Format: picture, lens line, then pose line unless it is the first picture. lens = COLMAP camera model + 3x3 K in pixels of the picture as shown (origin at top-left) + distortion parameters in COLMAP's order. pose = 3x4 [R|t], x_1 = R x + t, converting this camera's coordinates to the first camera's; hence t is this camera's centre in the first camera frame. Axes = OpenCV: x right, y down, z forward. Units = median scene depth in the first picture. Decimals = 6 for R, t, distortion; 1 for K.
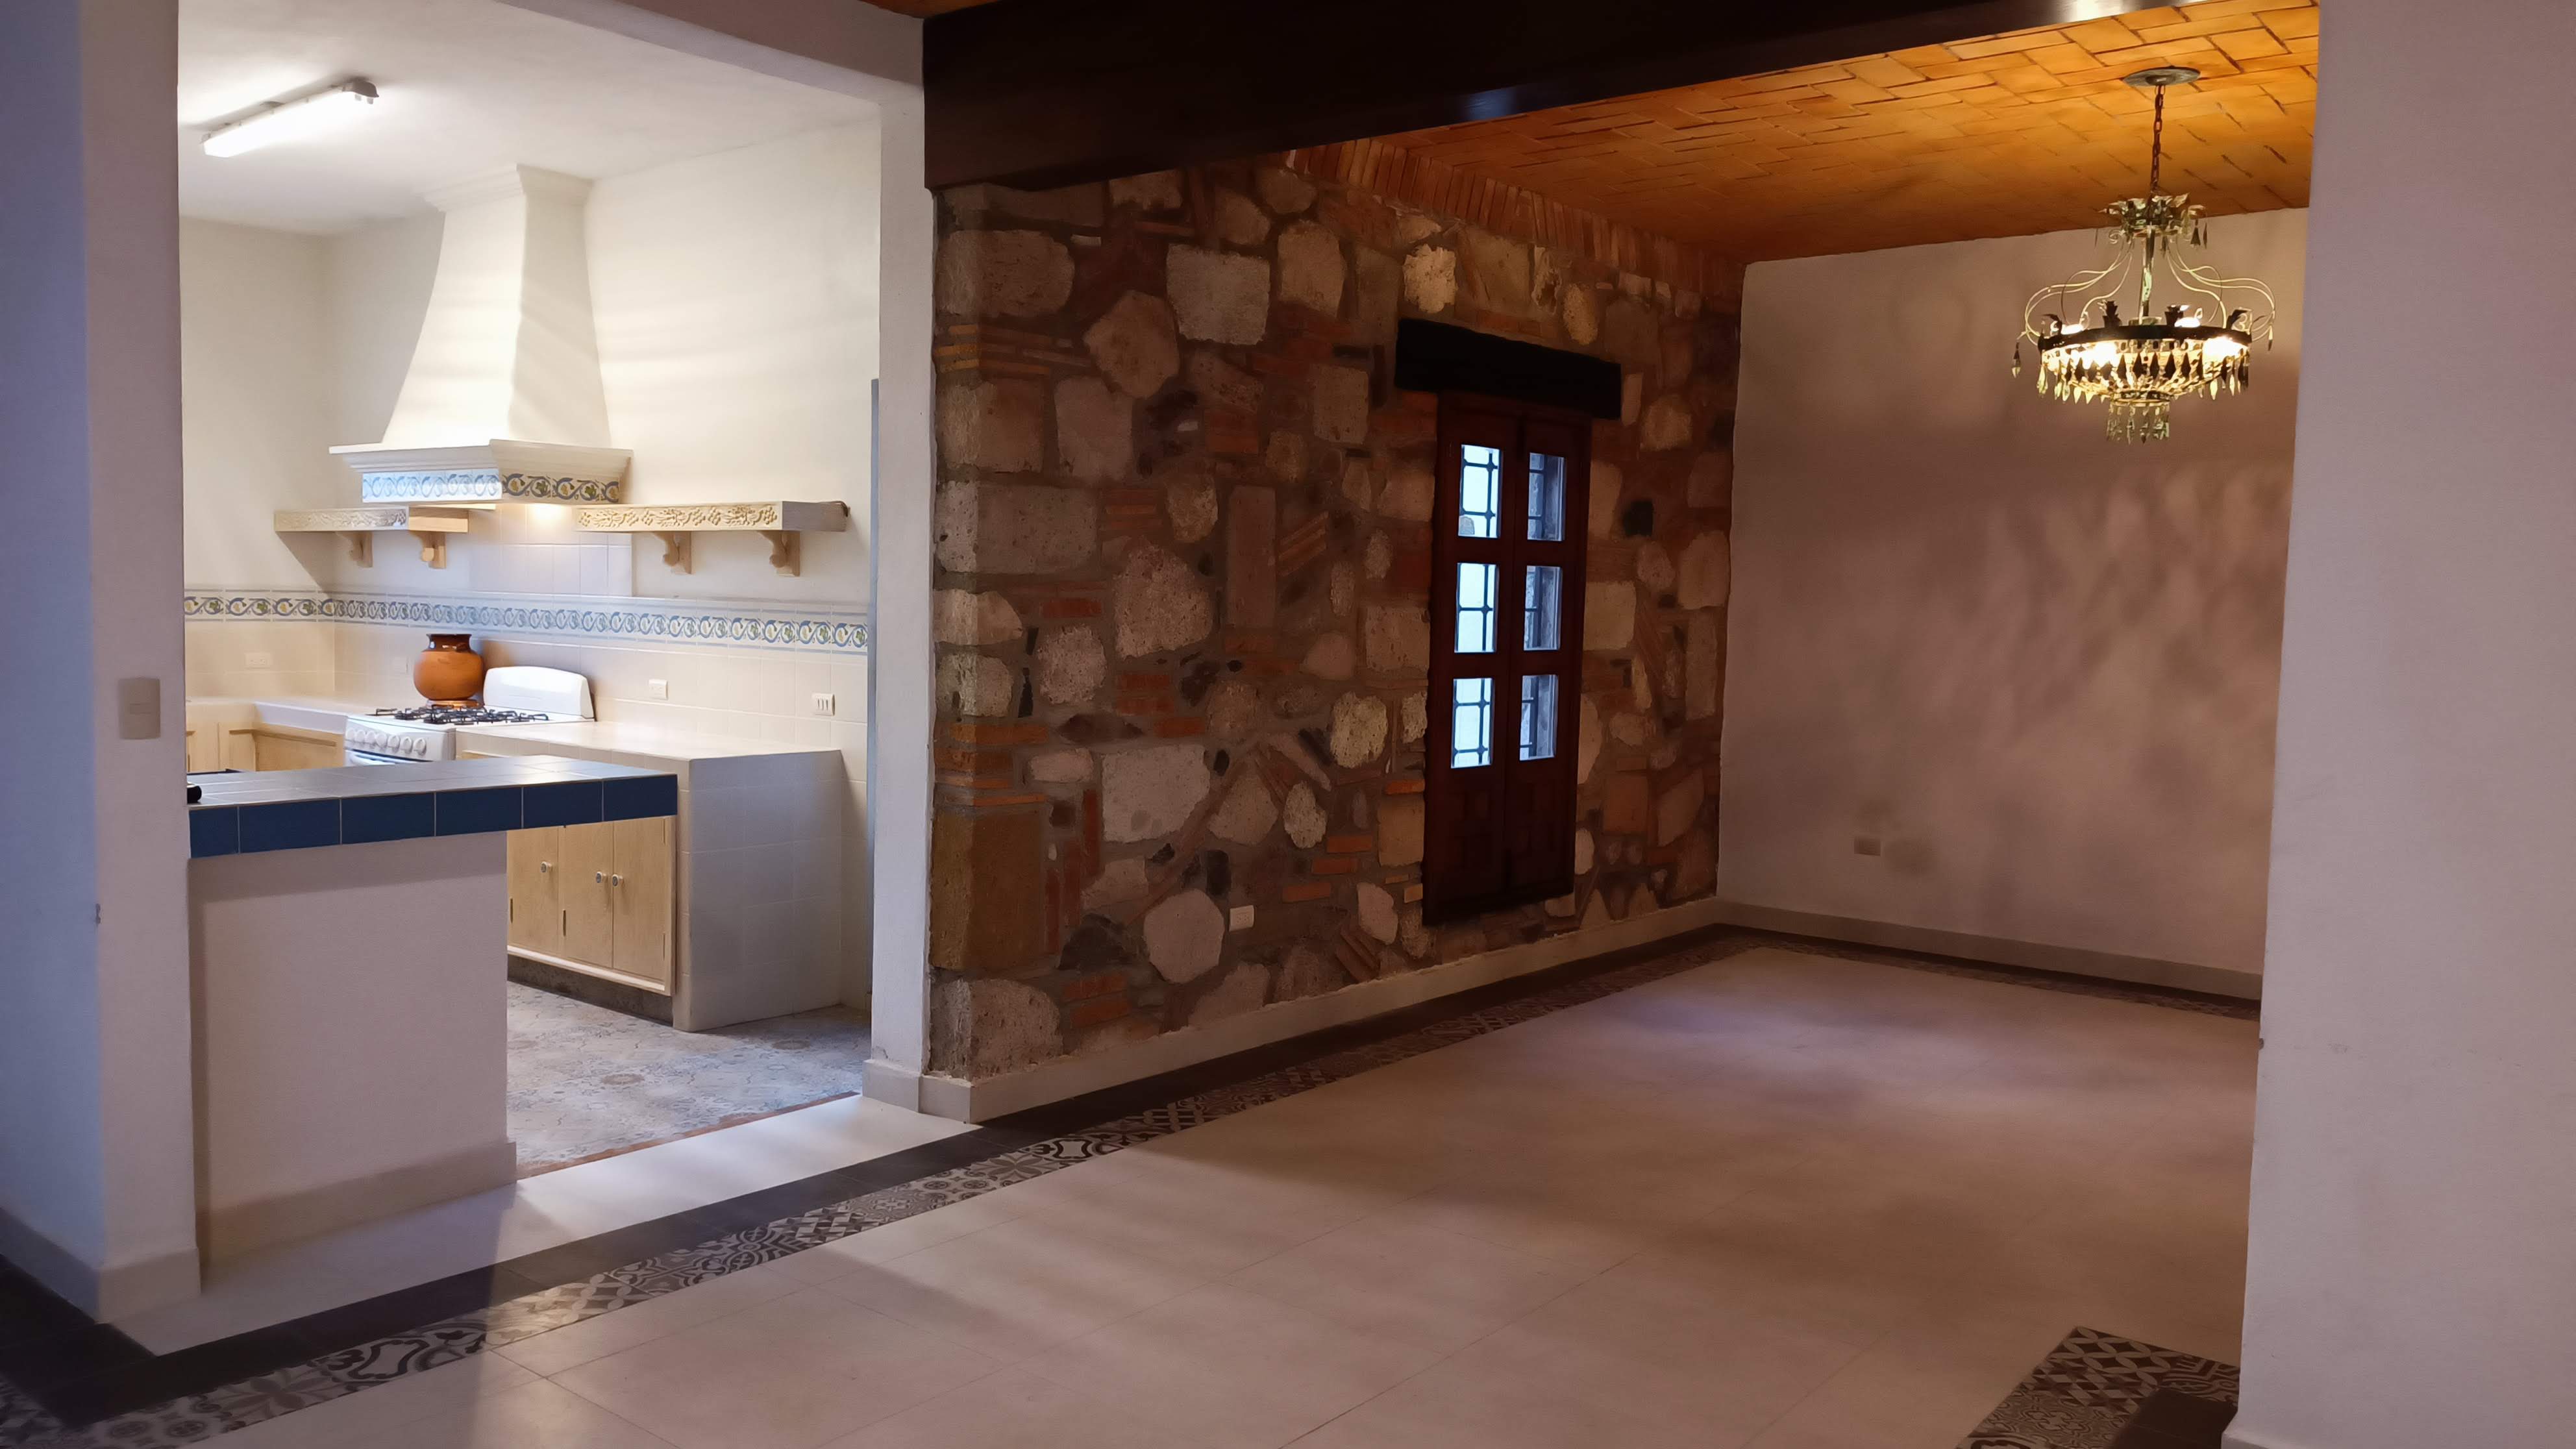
lens RADIAL K [[1872.8, 0, 1277.1], [0, 1872.8, 732.9], [0, 0, 1]] dist [0.023805, -0.003281]
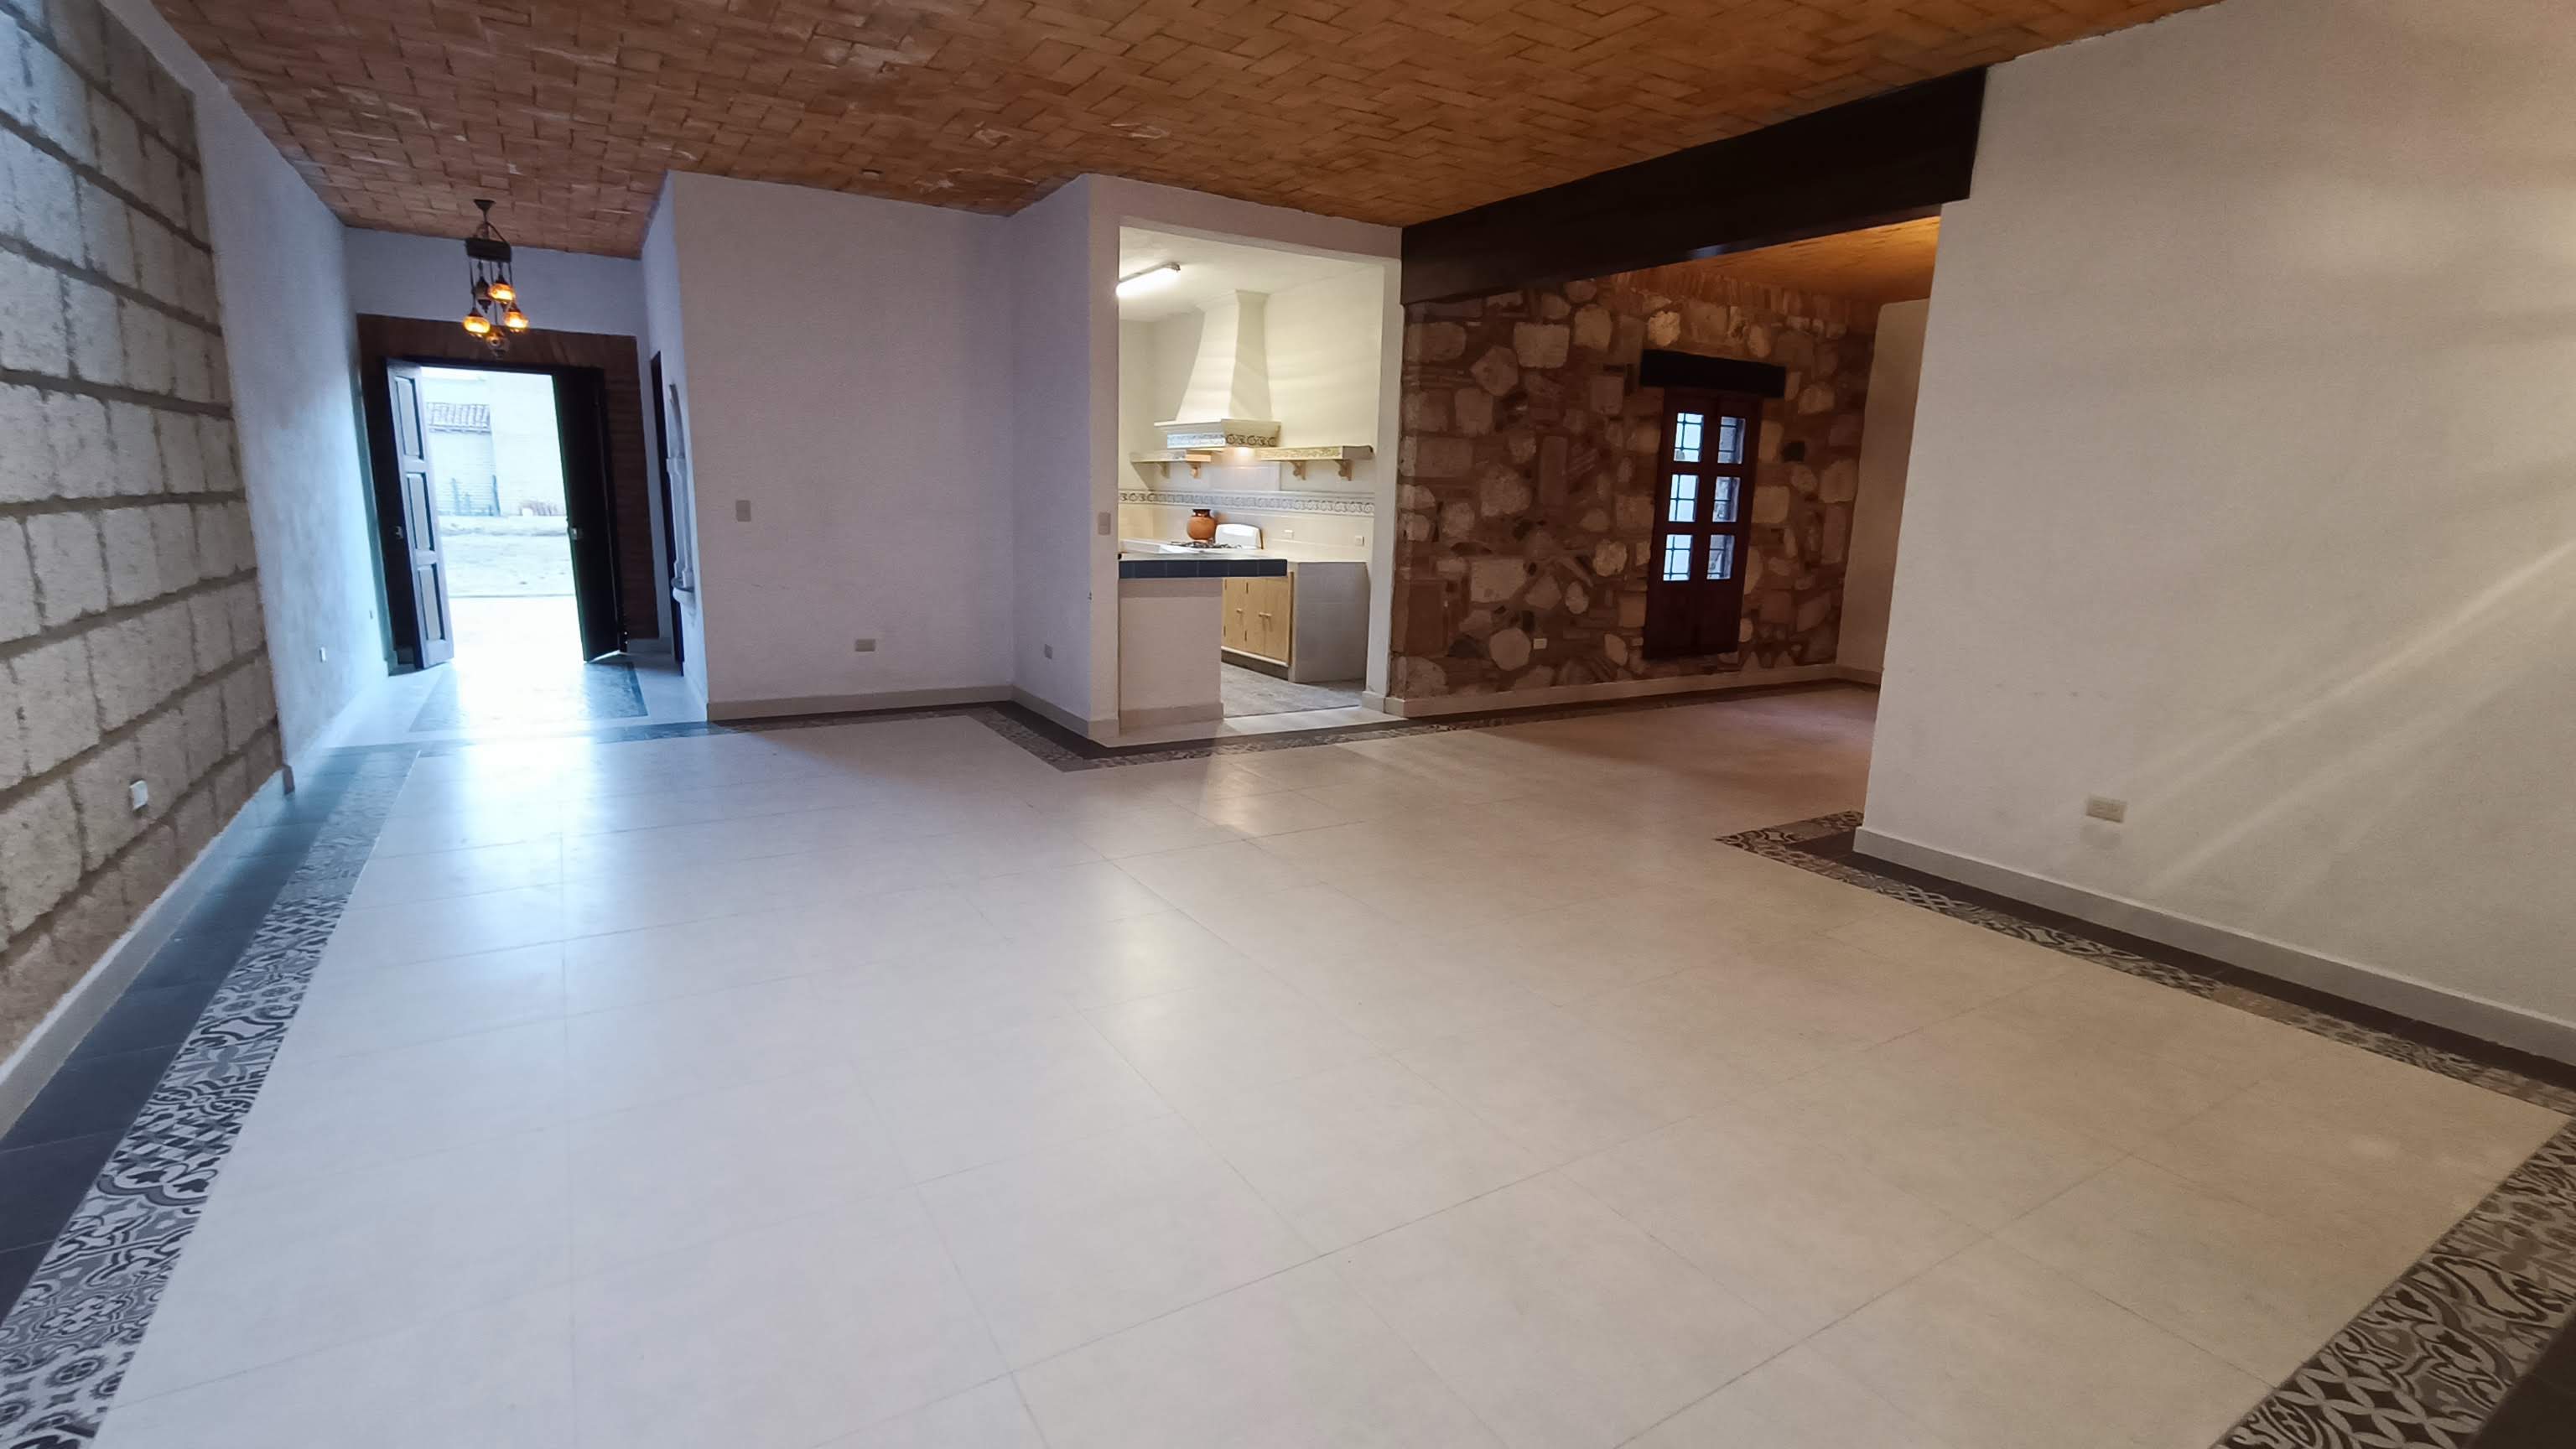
lens RADIAL K [[1170.3, 0, 1288.0], [0, 1170.3, 724.5], [0, 0, 1]] dist [-0.002563, 0.000960]
pose [[0.943697, 0.069792, -0.323365, 0.130725], [-0.033223, 0.992545, 0.117267, 0.038774], [0.329139, -0.099921, 0.938980, -0.313485]]
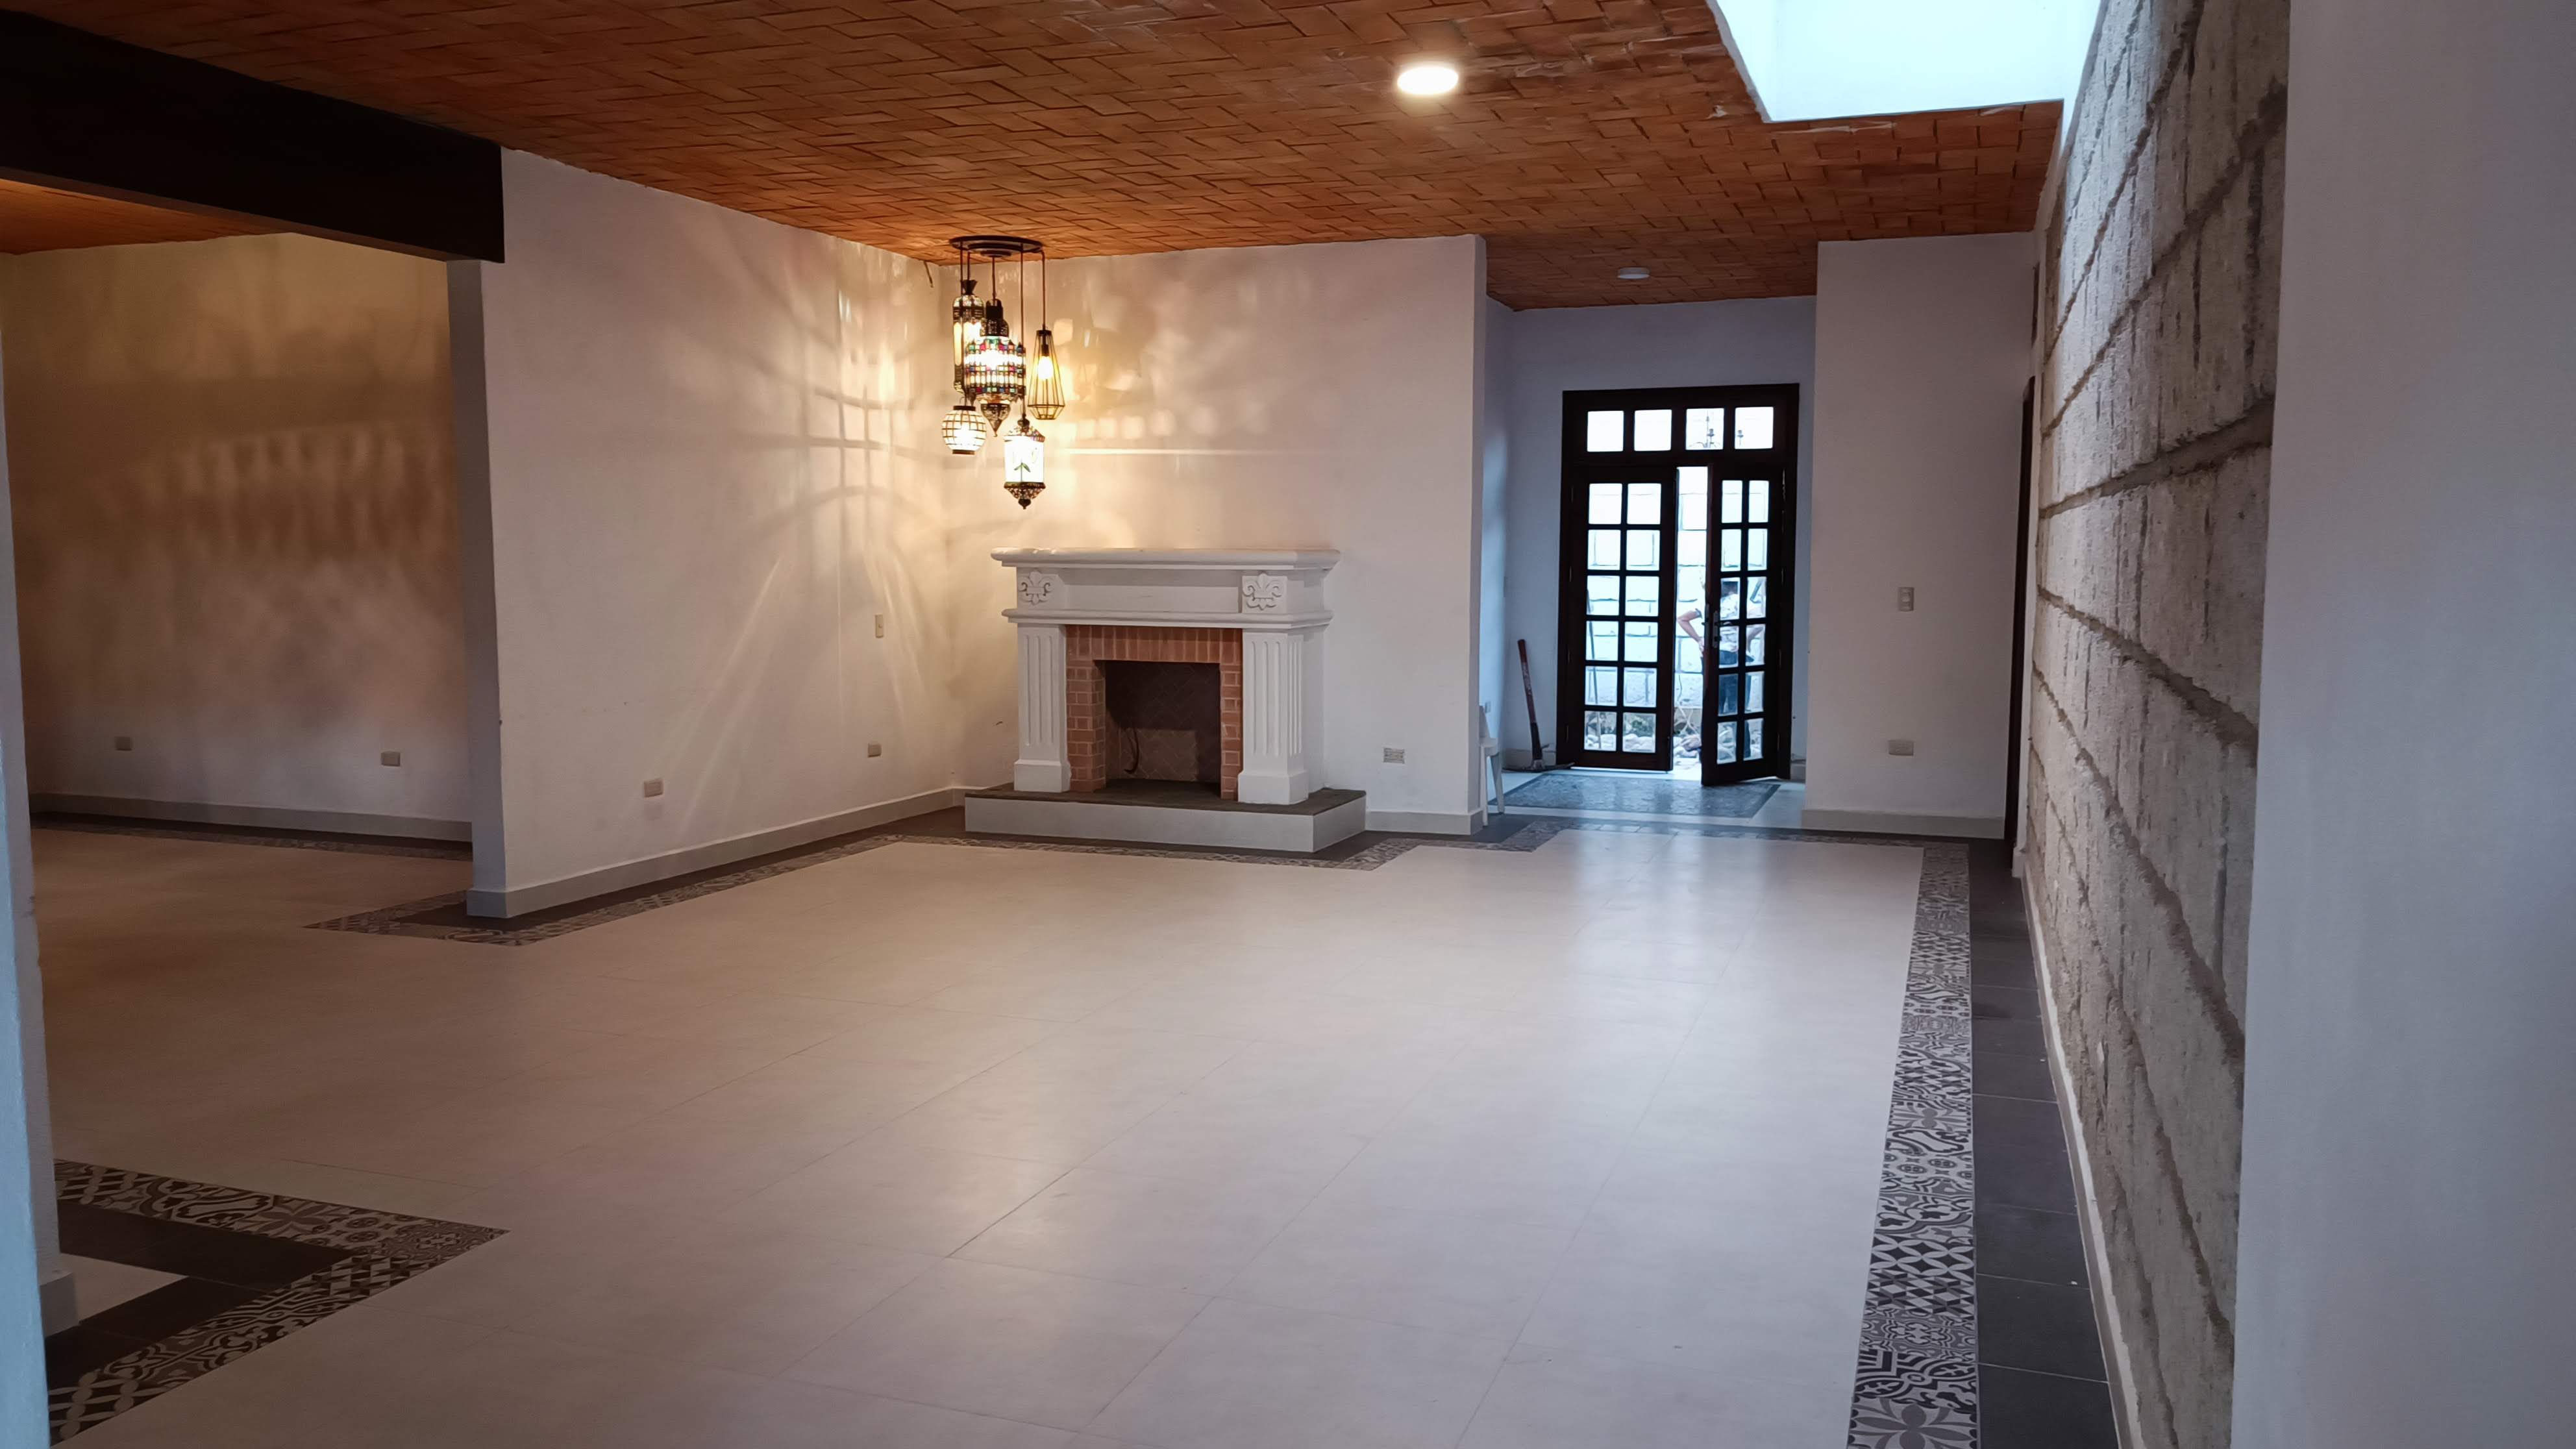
lens RADIAL K [[1872.8, 0, 1277.1], [0, 1872.8, 732.9], [0, 0, 1]] dist [0.023805, -0.003281]
pose [[-0.327188, -0.117297, 0.937651, -0.931967], [0.062970, 0.987354, 0.145488, -0.047718], [-0.942859, 0.106645, -0.315664, 0.389756]]
